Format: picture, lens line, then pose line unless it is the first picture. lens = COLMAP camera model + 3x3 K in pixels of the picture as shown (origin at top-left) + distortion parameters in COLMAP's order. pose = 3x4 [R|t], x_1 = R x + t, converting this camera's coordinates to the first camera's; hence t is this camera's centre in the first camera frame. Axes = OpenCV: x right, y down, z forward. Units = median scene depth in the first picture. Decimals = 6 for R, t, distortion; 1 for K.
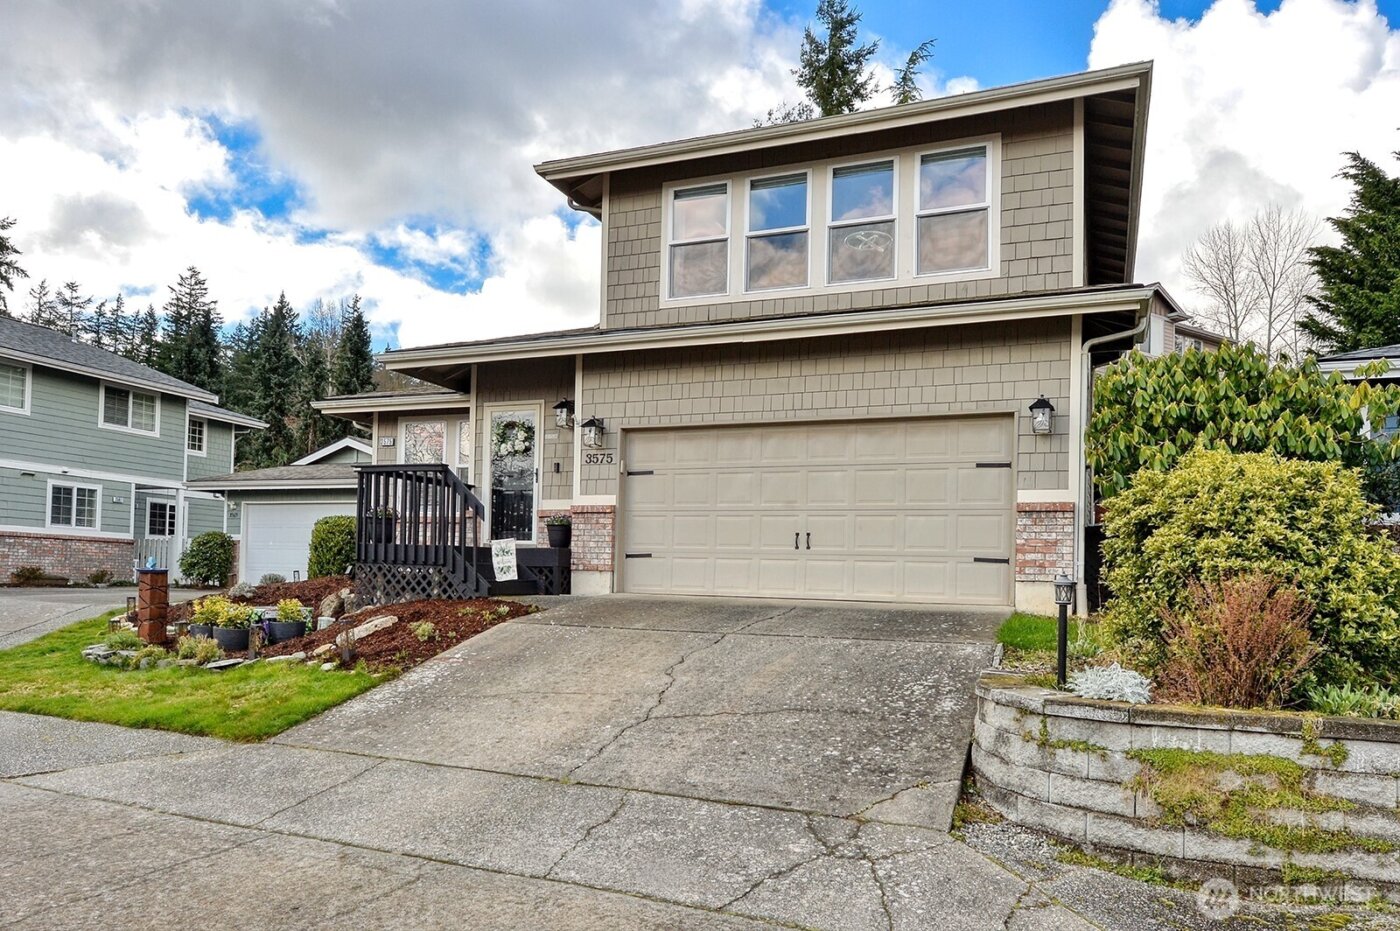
lens RADIAL K [[948.3, 0, 698.4], [0, 948.3, 467.5], [0, 0, 1]] dist [-0.001025, 0.000142]
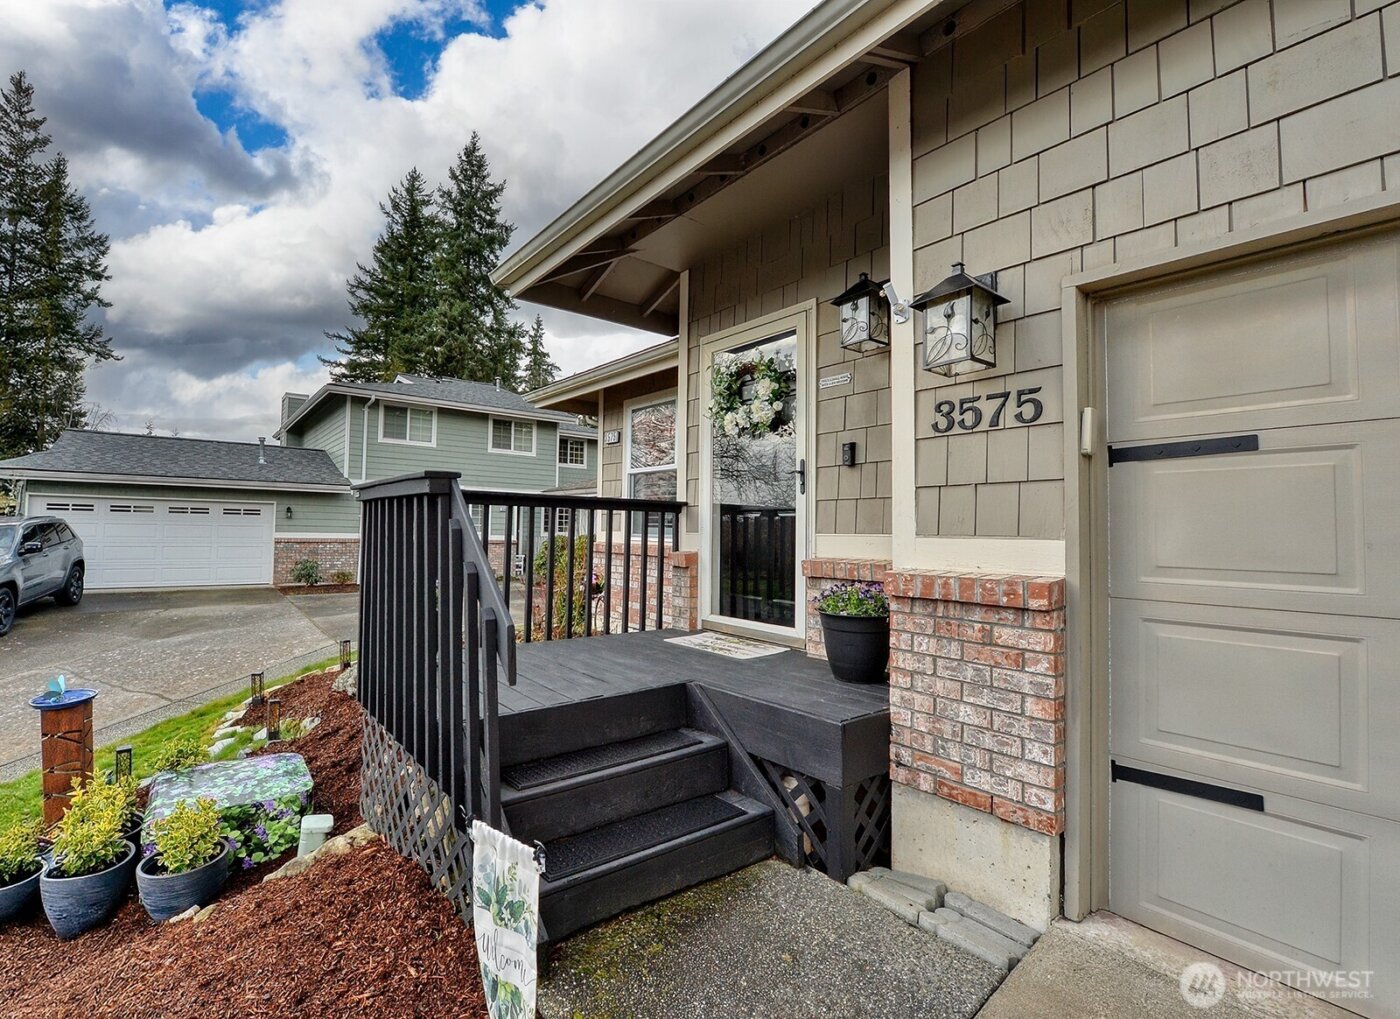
lens RADIAL K [[622.0, 0, 608.4], [0, 622.0, 537.1], [0, 0, 1]] dist [-0.017778, -0.000384]
pose [[0.839786, -0.009747, -0.542830, -0.094205], [0.074849, 0.992370, 0.097976, 0.001472], [0.537733, -0.122909, 0.834108, 0.735604]]
